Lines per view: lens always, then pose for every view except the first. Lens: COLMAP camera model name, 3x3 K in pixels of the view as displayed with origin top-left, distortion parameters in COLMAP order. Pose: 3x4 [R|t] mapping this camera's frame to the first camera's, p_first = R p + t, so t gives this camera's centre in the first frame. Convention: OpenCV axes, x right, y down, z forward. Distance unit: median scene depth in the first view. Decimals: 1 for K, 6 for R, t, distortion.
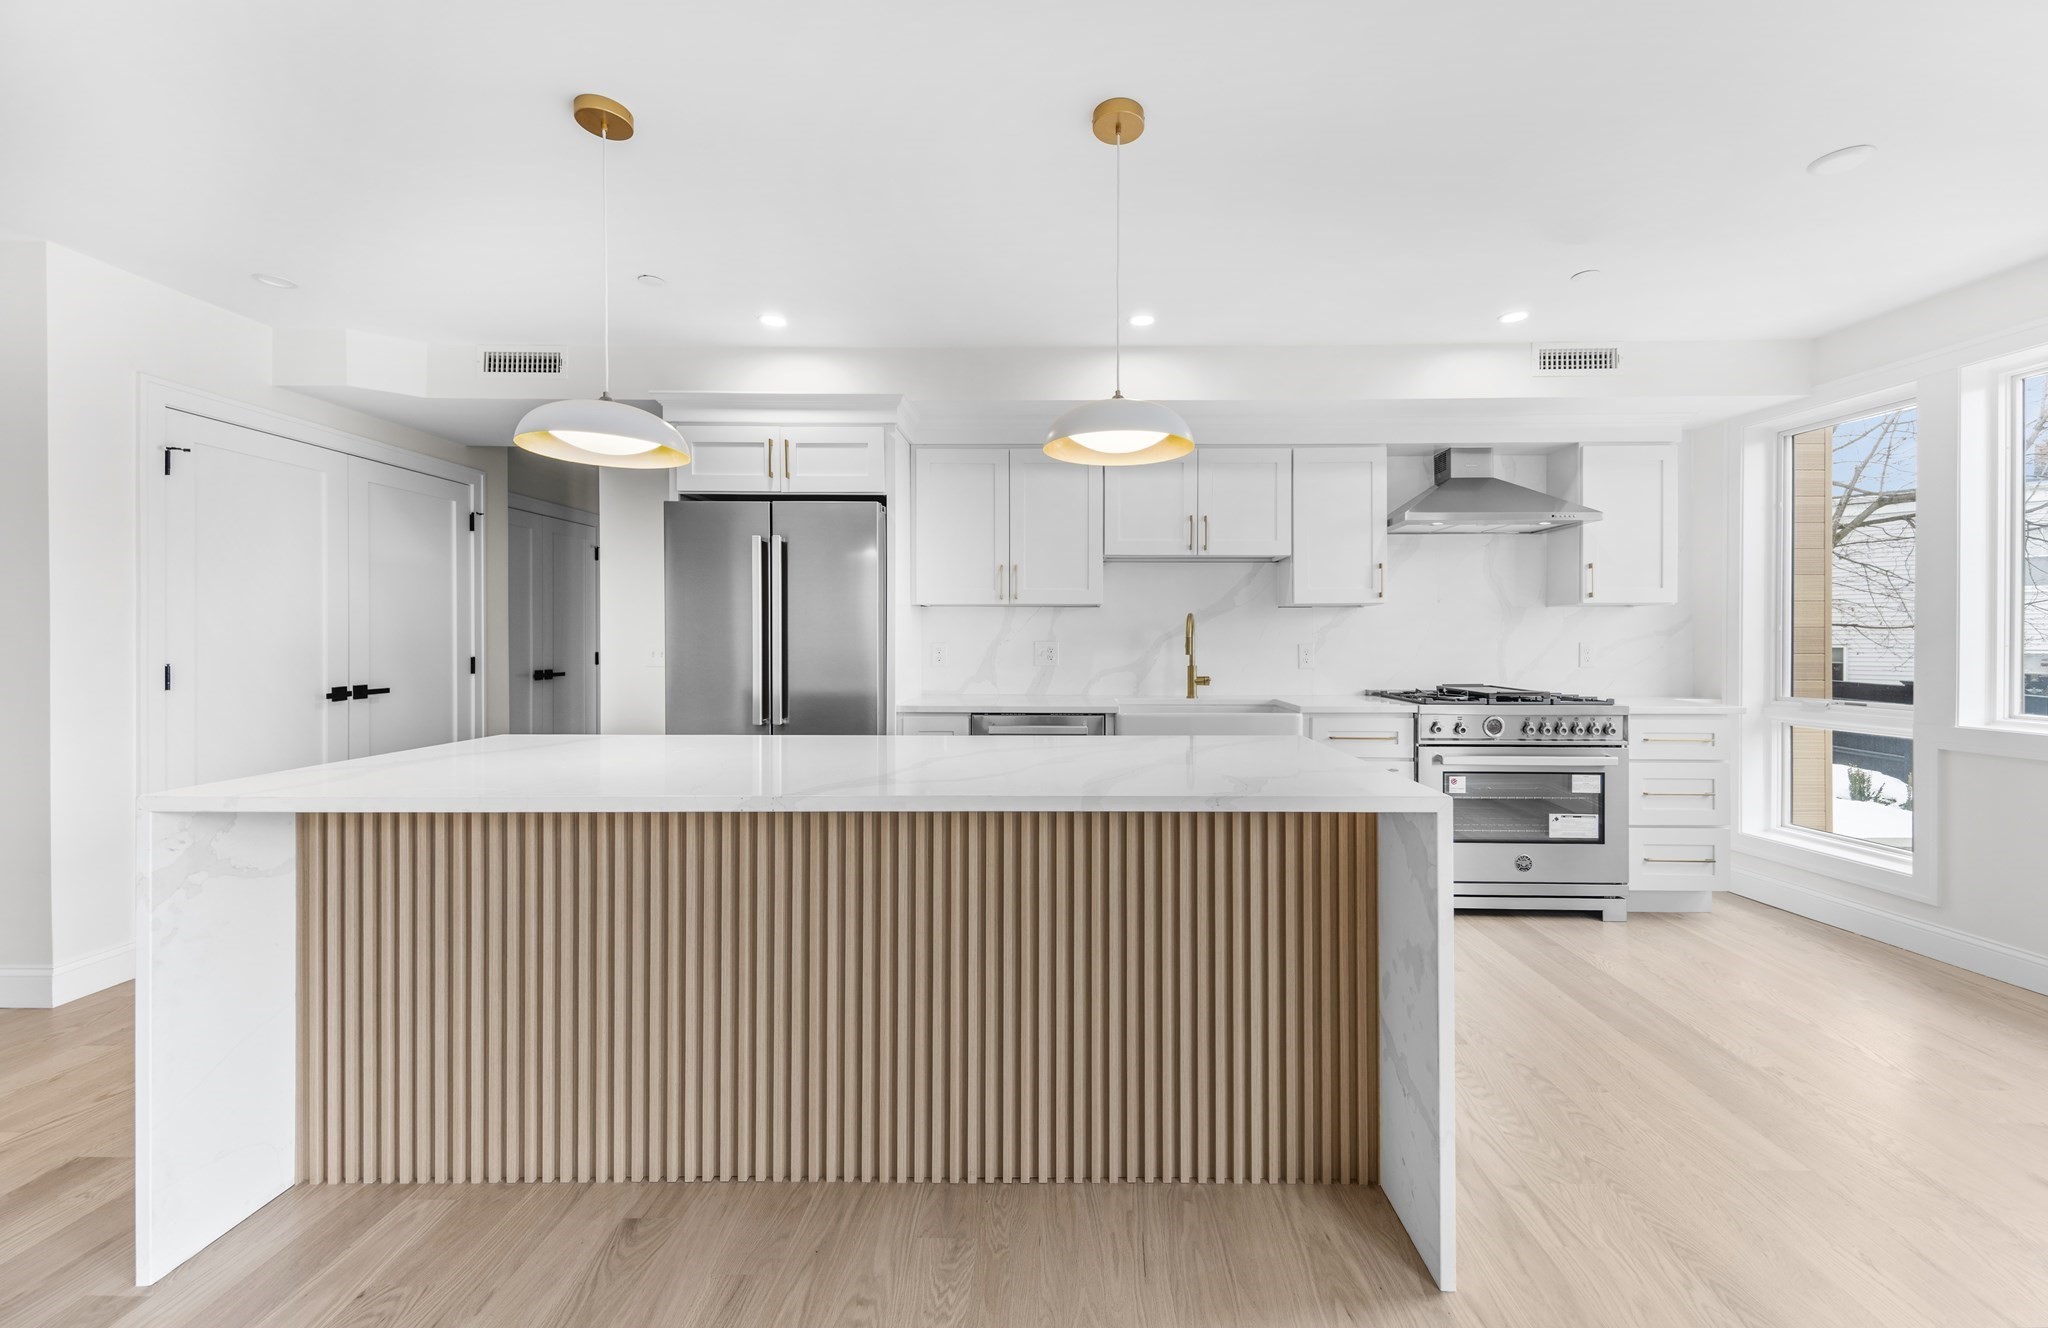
lens RADIAL K [[840.6, 0, 942.4], [0, 840.6, 632.1], [0, 0, 1]] dist [0.001251, -0.000140]
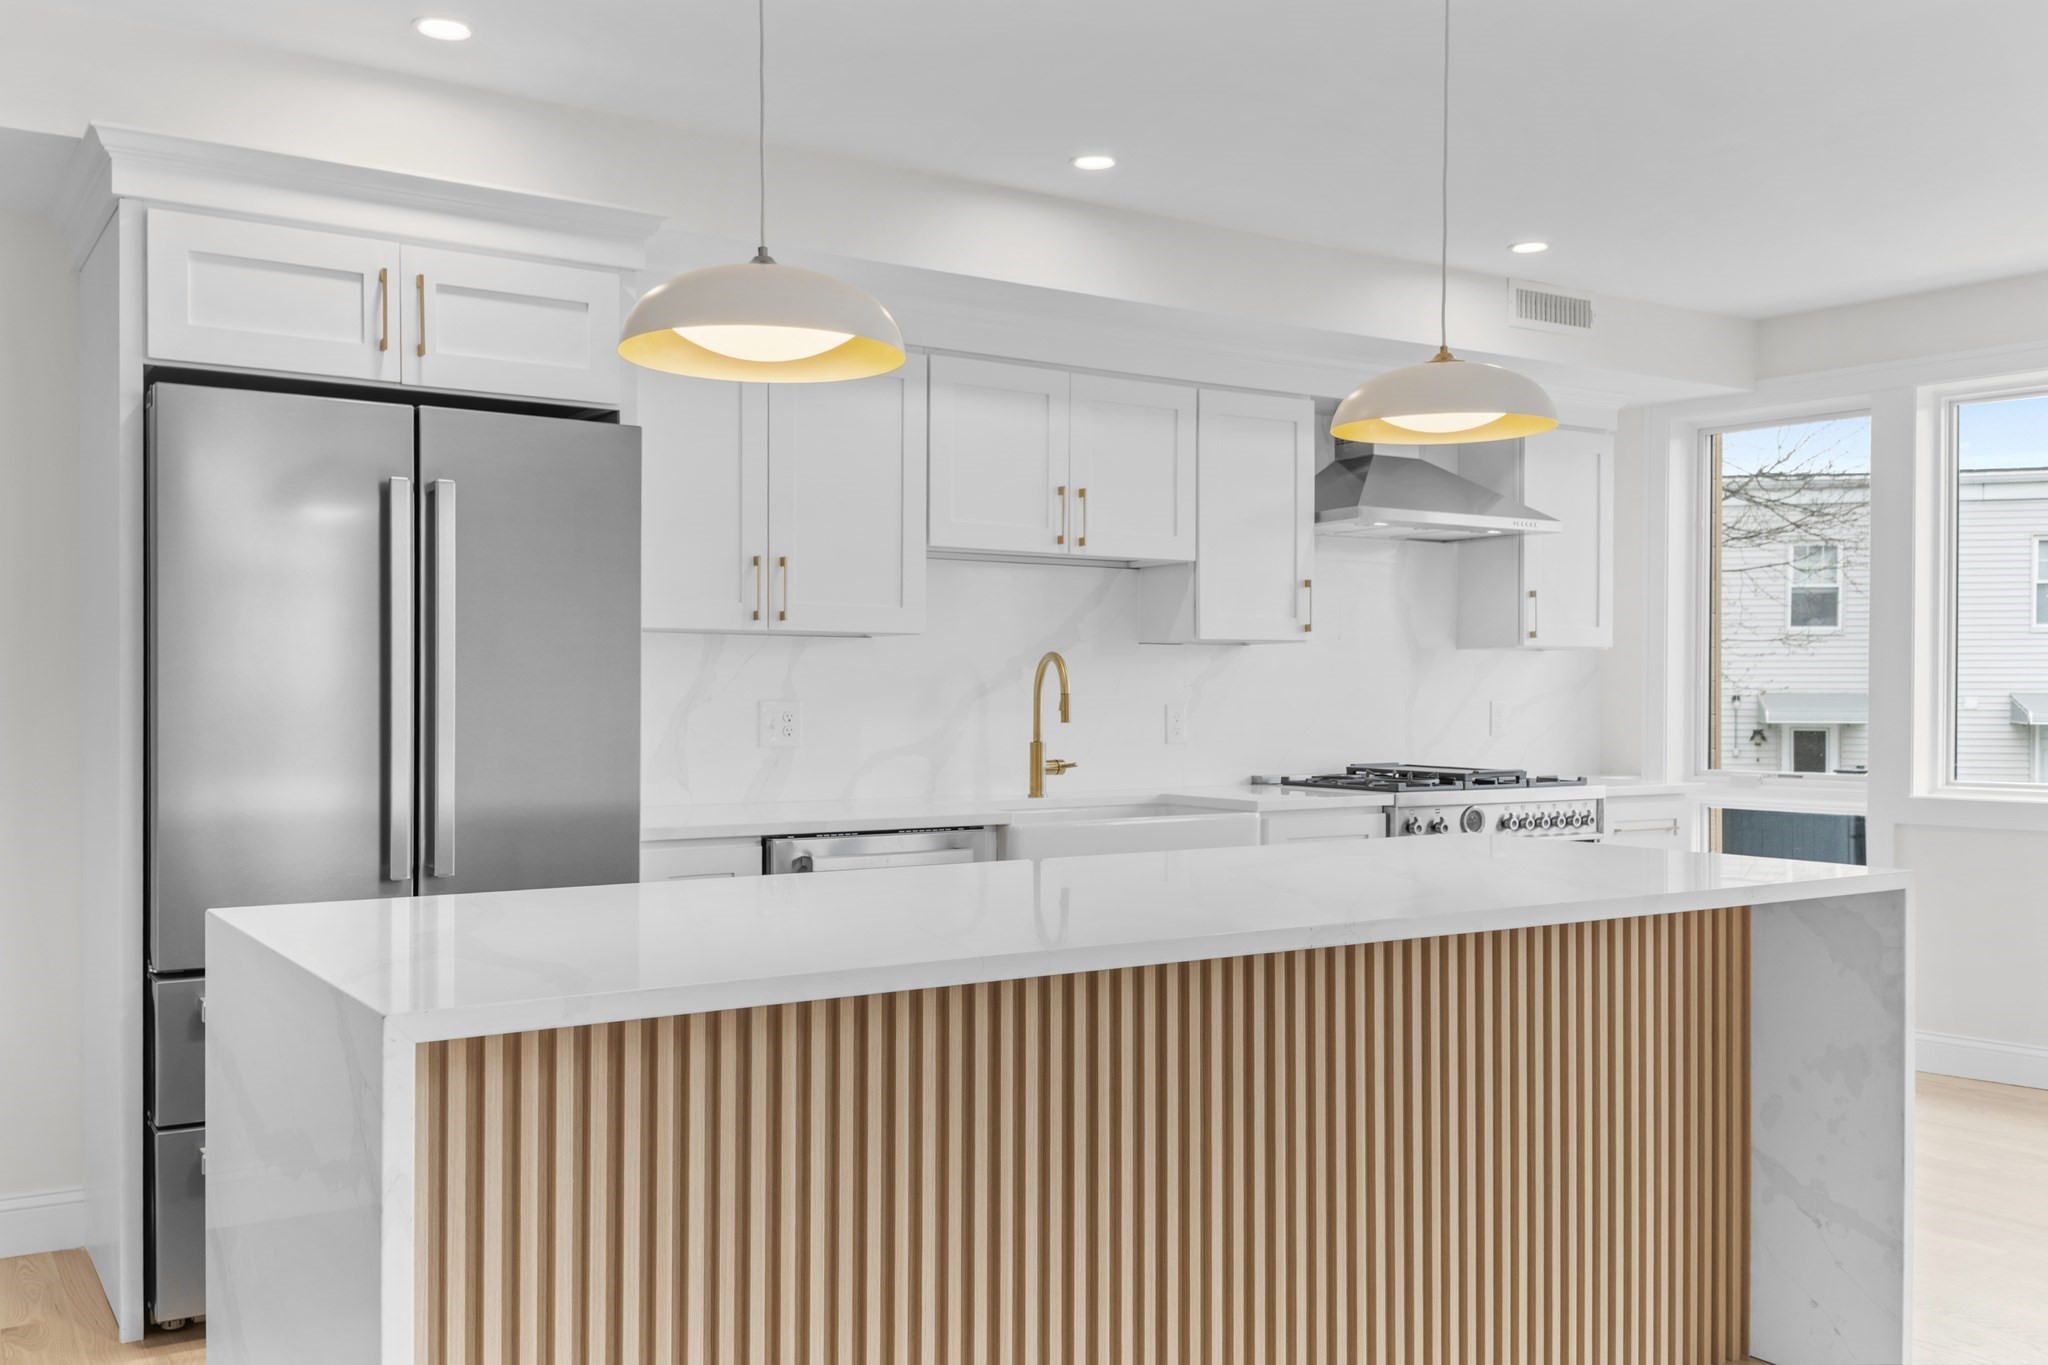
lens RADIAL K [[1740.4, 0, 1024.6], [0, 1740.4, 693.9], [0, 0, 1]] dist [-0.005186, 0.001866]
pose [[0.835017, 0.000154, 0.550224, -0.411249], [-0.003174, 0.999985, 0.004538, 0.001368], [-0.550215, -0.005536, 0.835004, -0.005231]]
